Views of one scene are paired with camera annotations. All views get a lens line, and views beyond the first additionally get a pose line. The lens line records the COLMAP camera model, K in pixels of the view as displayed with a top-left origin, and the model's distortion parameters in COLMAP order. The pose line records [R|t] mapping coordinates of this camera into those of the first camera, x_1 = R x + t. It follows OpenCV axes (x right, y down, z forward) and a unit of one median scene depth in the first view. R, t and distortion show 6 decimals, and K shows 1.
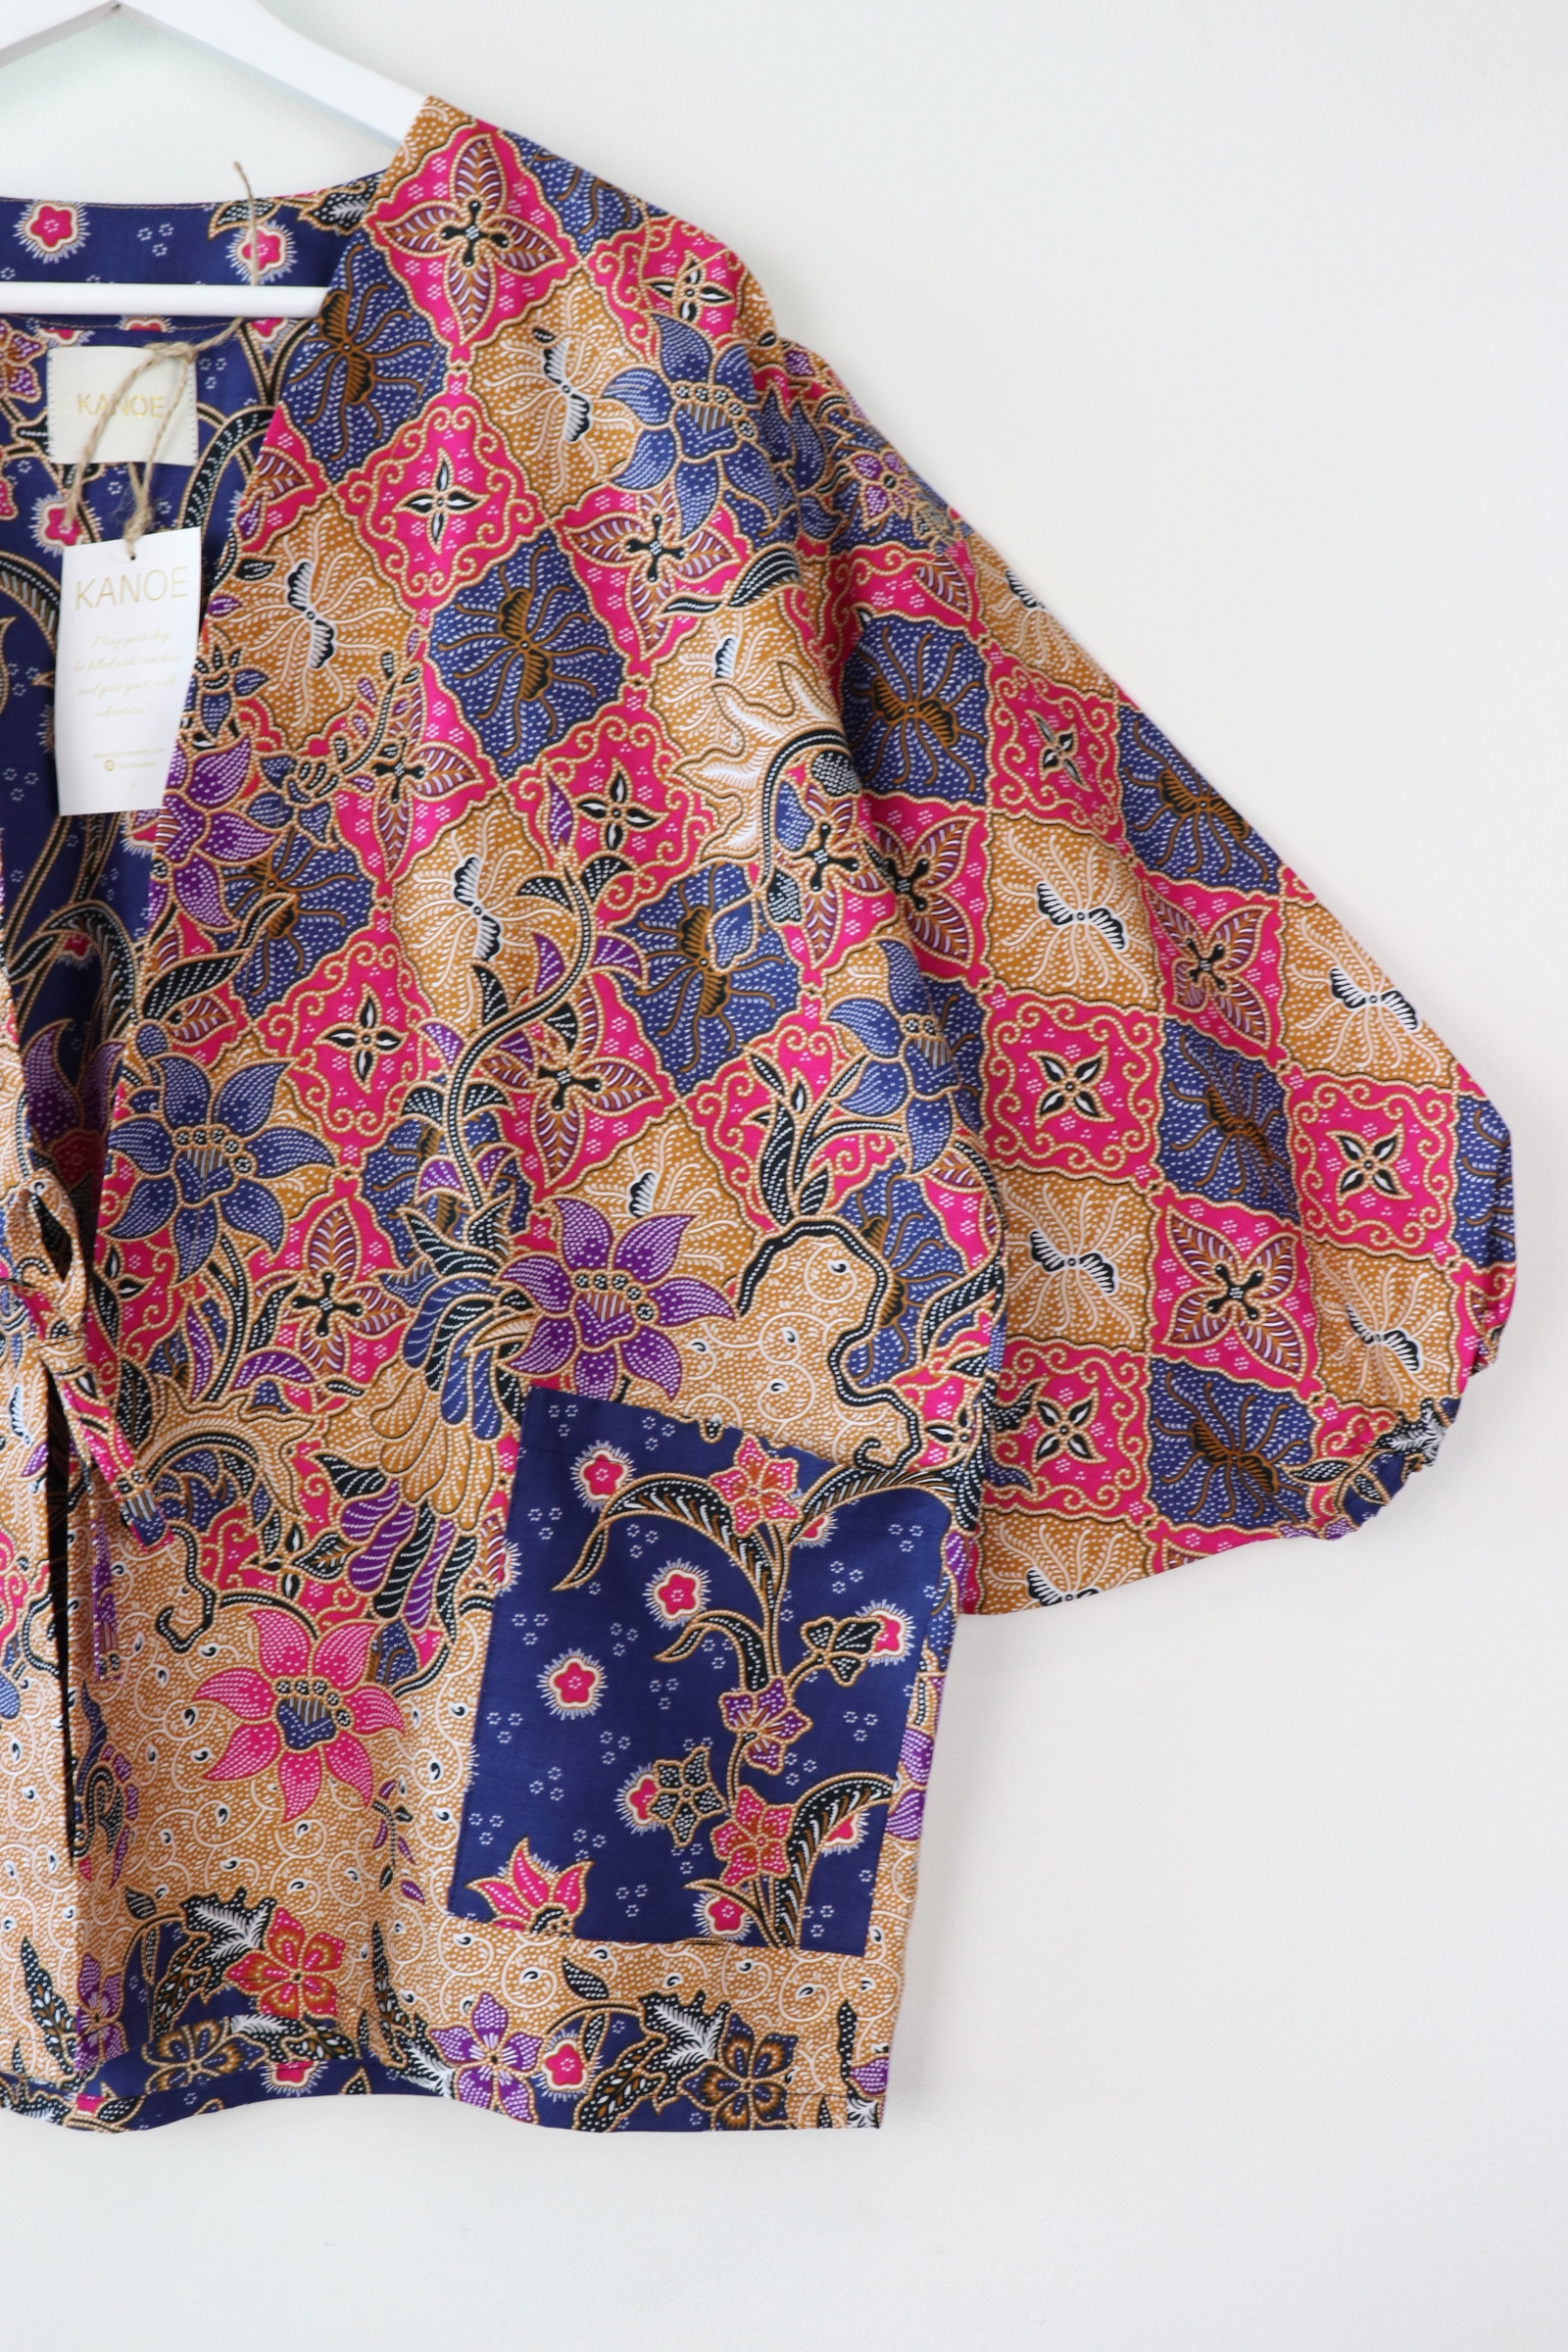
lens RADIAL K [[2573.1, 0, 801.0], [0, 2573.1, 1184.6], [0, 0, 1]] dist [-0.013888, 0.000000]
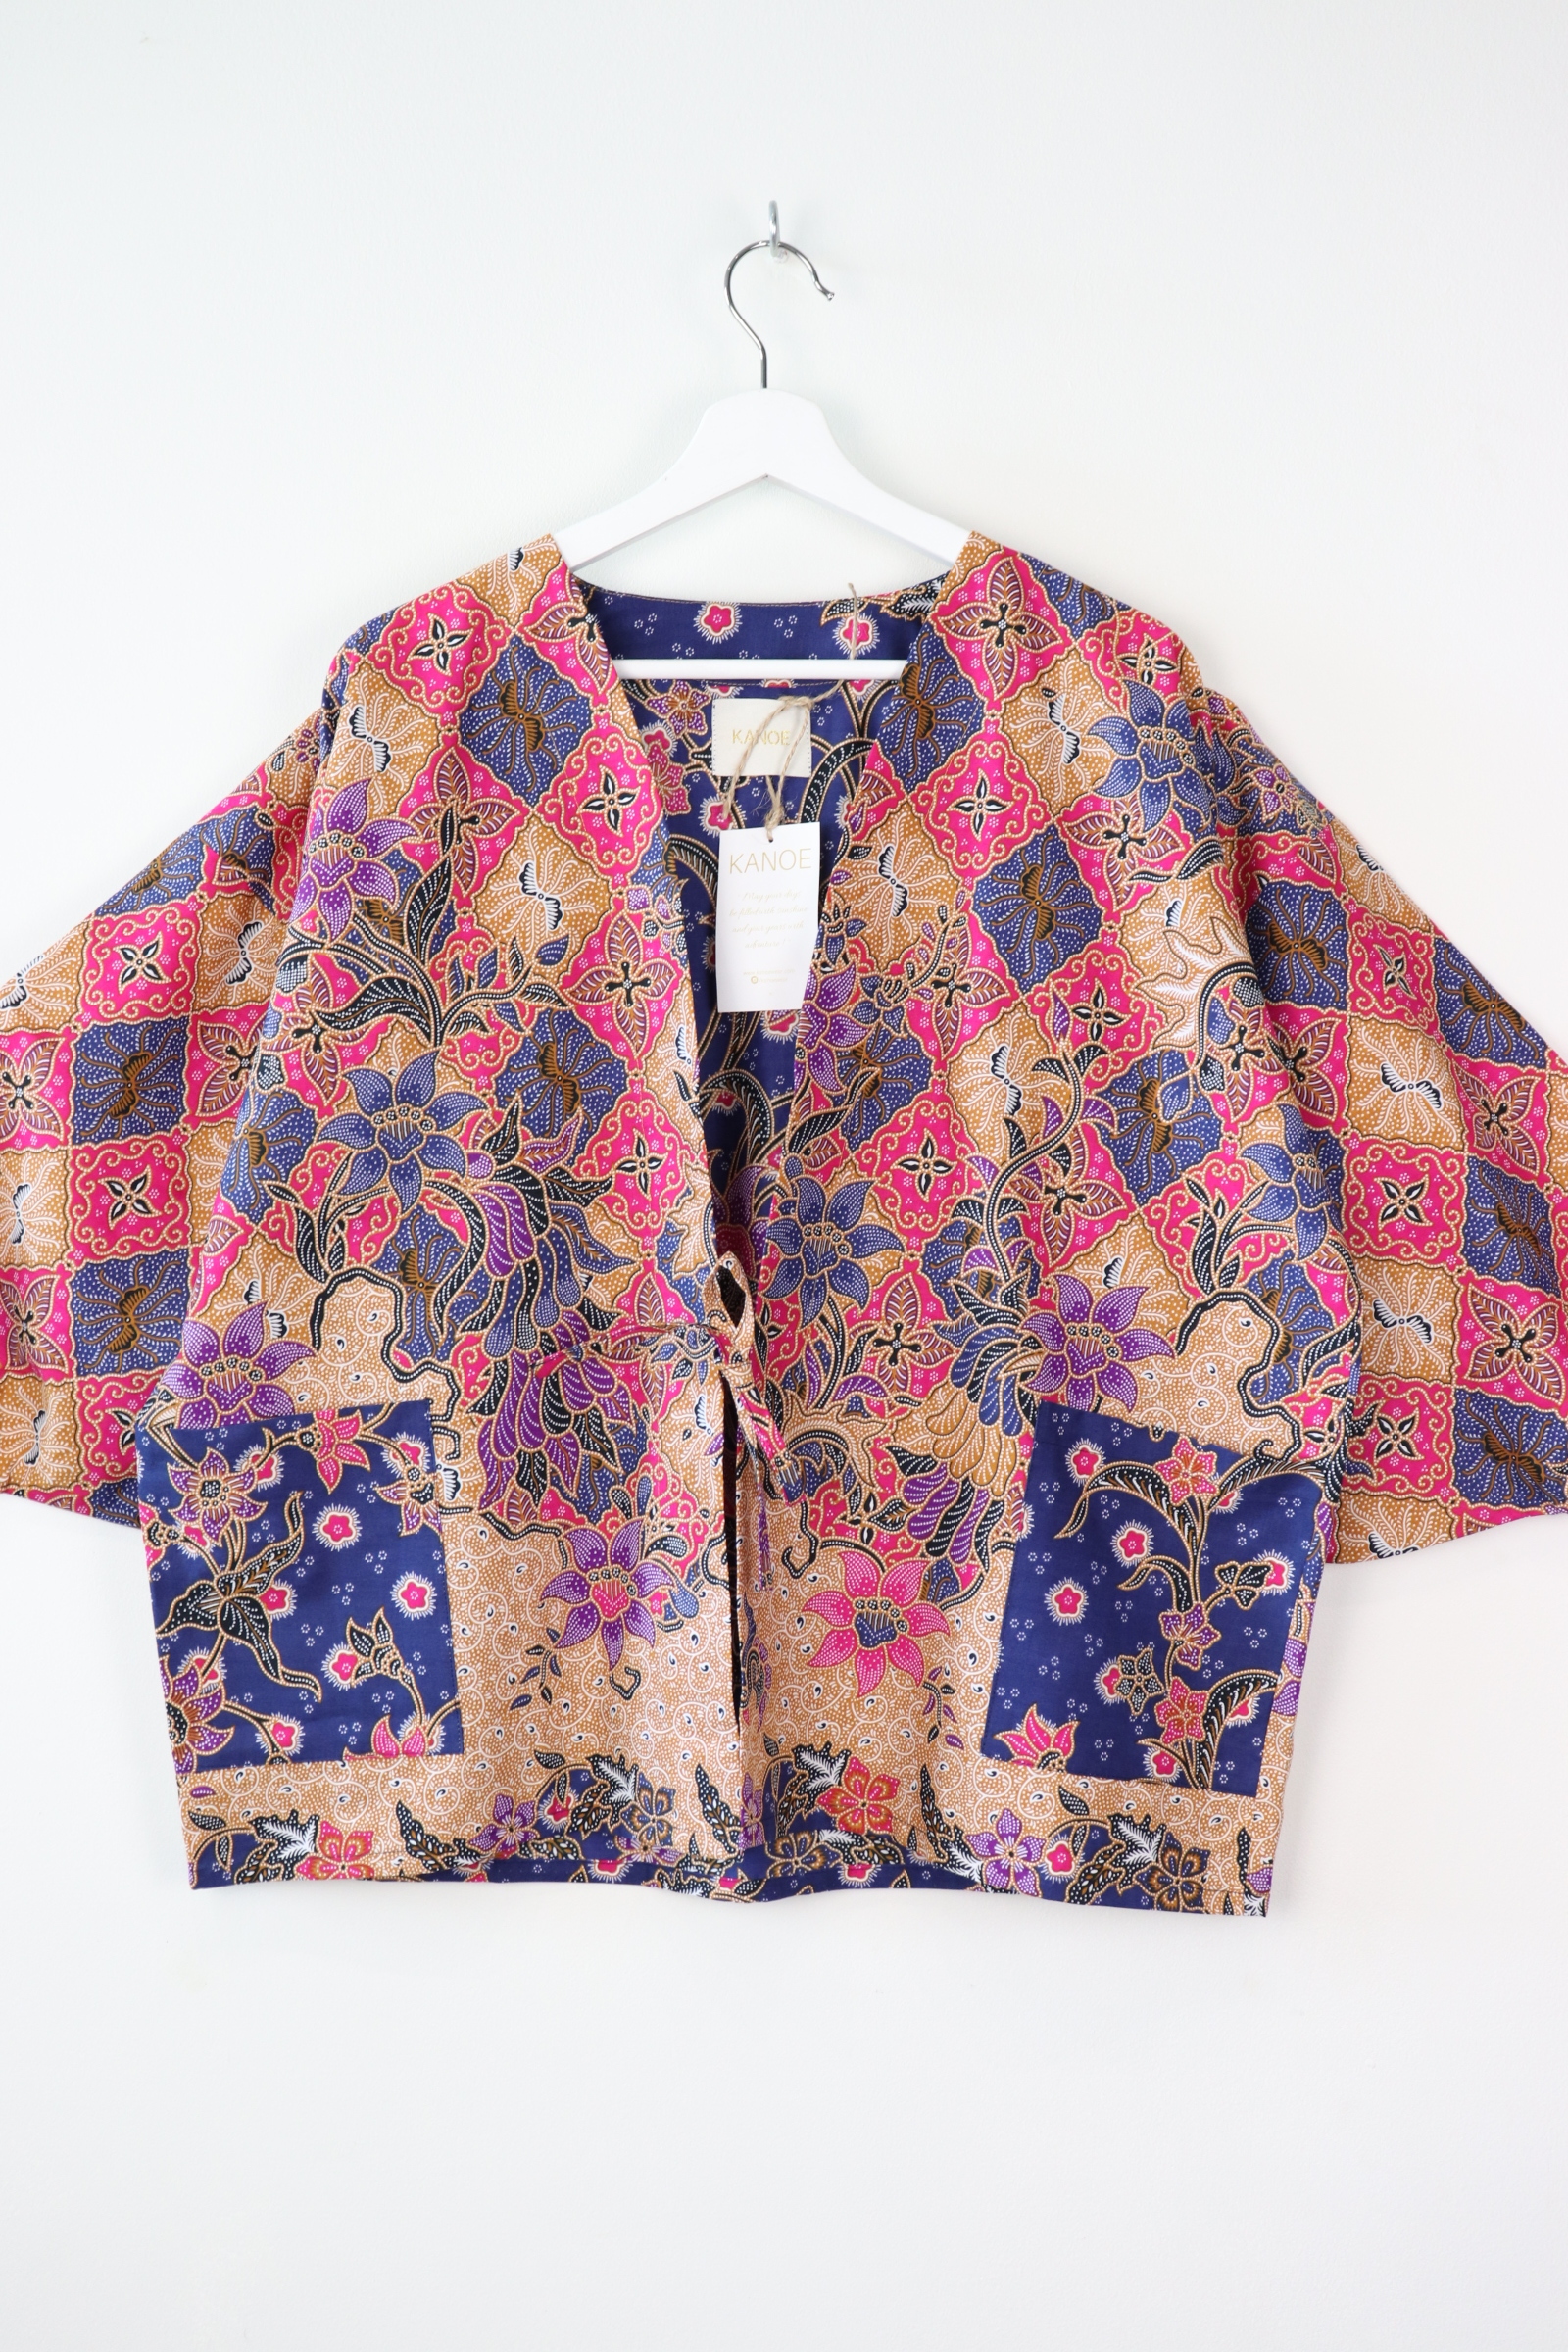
lens RADIAL K [[2573.1, 0, 857.4], [0, 2573.1, 1188.9], [0, 0, 1]] dist [-0.013888, 0.000000]
pose [[0.998608, 0.009267, -0.051923, -0.130614], [-0.010461, 0.999686, -0.022777, -0.008823], [0.051696, 0.023288, 0.998391, -0.482269]]
